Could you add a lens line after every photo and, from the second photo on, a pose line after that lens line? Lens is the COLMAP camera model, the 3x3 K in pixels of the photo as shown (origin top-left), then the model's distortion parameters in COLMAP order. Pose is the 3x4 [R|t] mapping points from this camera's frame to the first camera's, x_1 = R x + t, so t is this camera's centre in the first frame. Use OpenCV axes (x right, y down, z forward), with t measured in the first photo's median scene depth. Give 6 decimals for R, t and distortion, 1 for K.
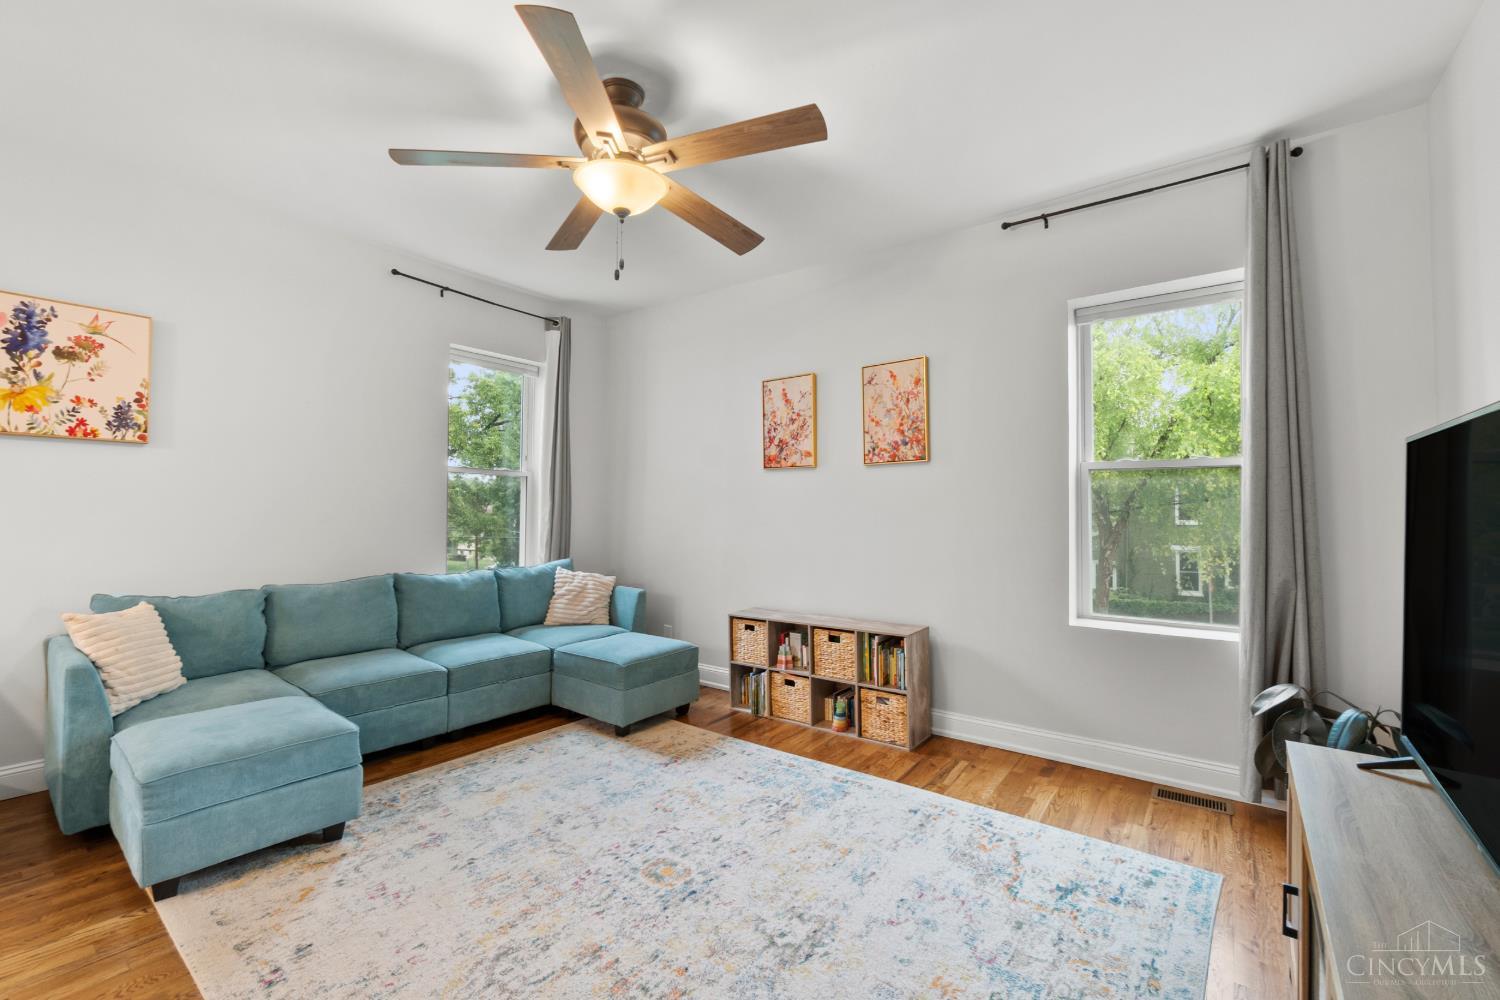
lens RADIAL K [[643.6, 0, 743.1], [0, 643.6, 496.3], [0, 0, 1]] dist [-0.005712, 0.002189]
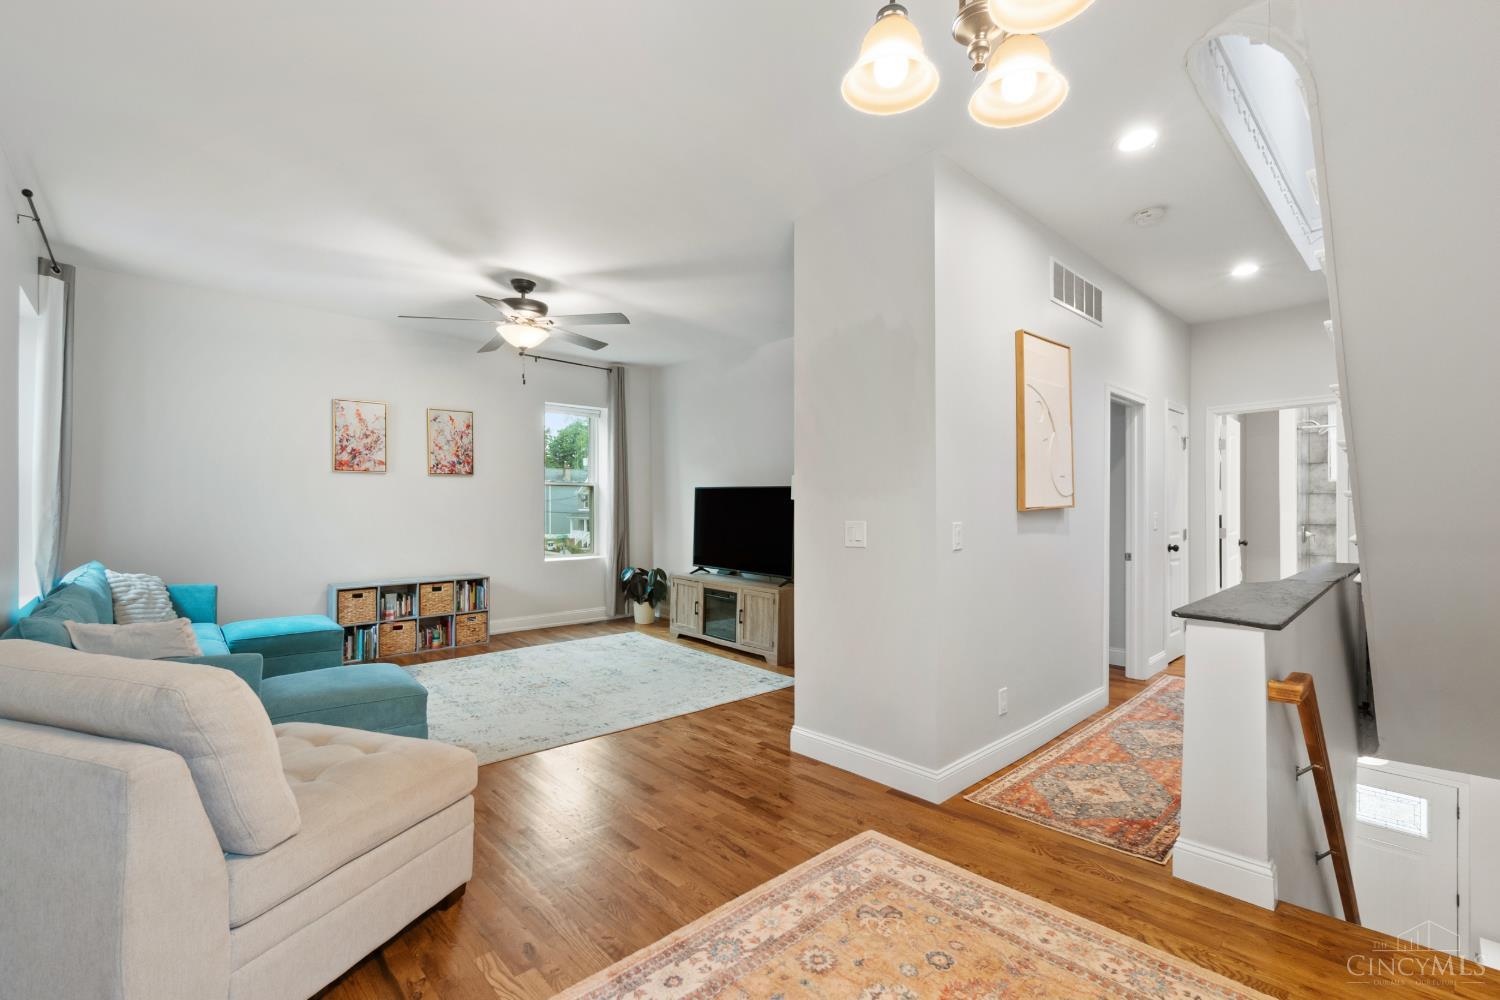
lens RADIAL K [[643.6, 0, 754.0], [0, 643.6, 500.9], [0, 0, 1]] dist [-0.005712, 0.002189]
pose [[0.153874, 0.004309, 0.988081, -1.307895], [-0.028119, 0.999605, 0.000020, -0.009341], [-0.987690, -0.027787, 0.153935, 0.024761]]
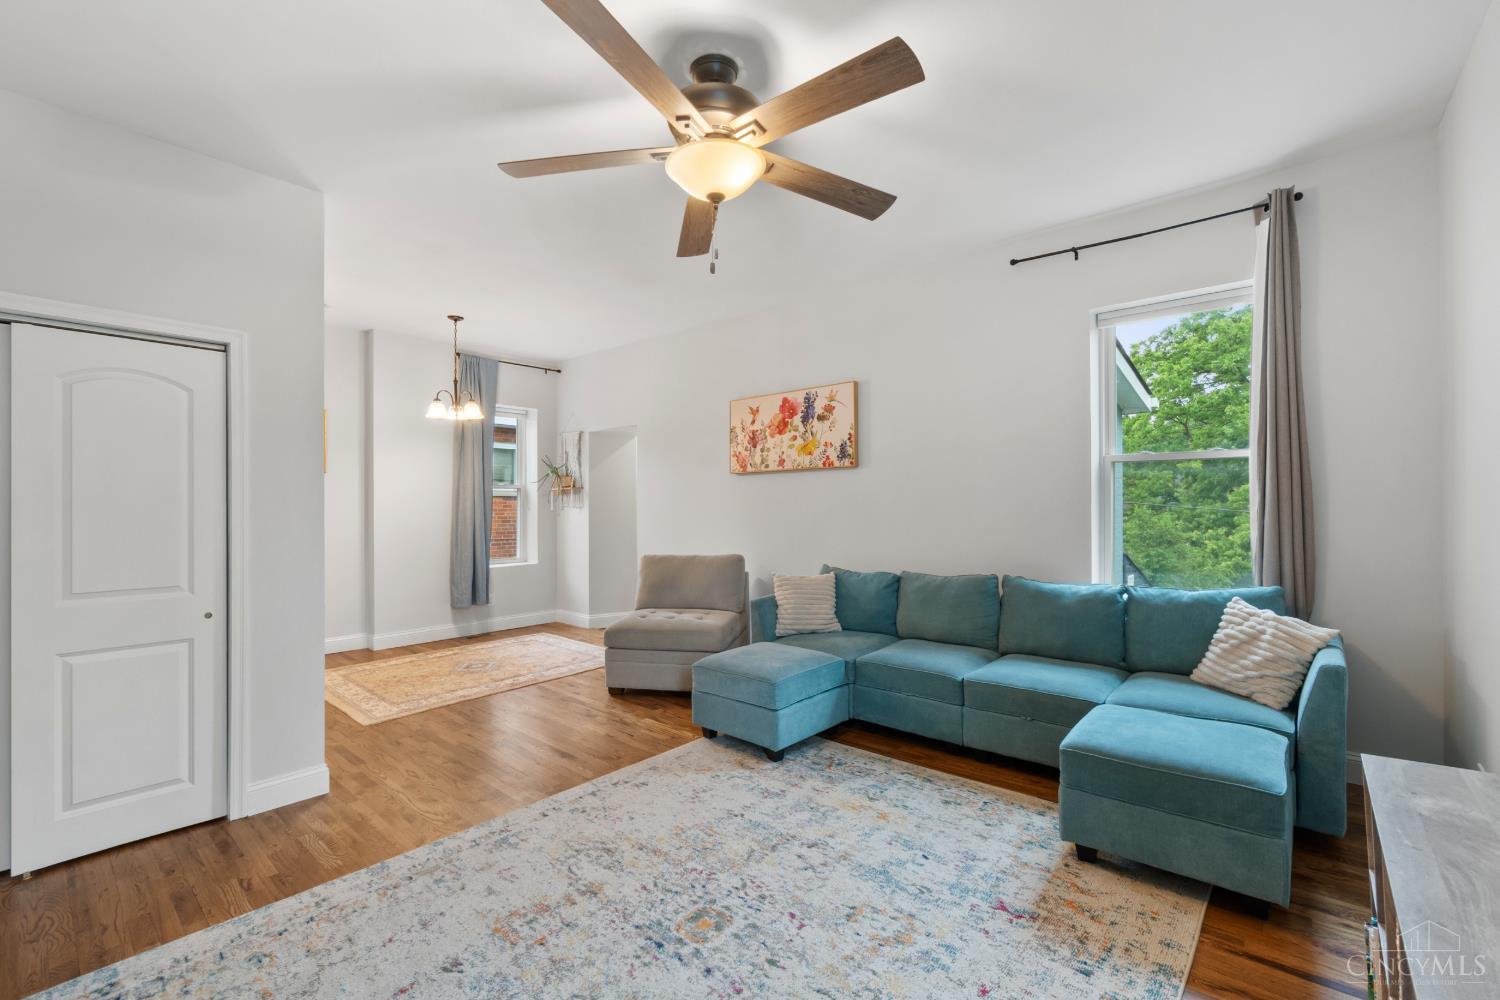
lens RADIAL K [[643.6, 0, 742.9], [0, 643.6, 502.3], [0, 0, 1]] dist [-0.005712, 0.002189]
pose [[-0.064417, -0.011946, -0.997852, 0.498701], [0.034811, 0.999293, -0.014210, 0.010626], [0.997316, -0.035651, -0.063955, 0.732546]]
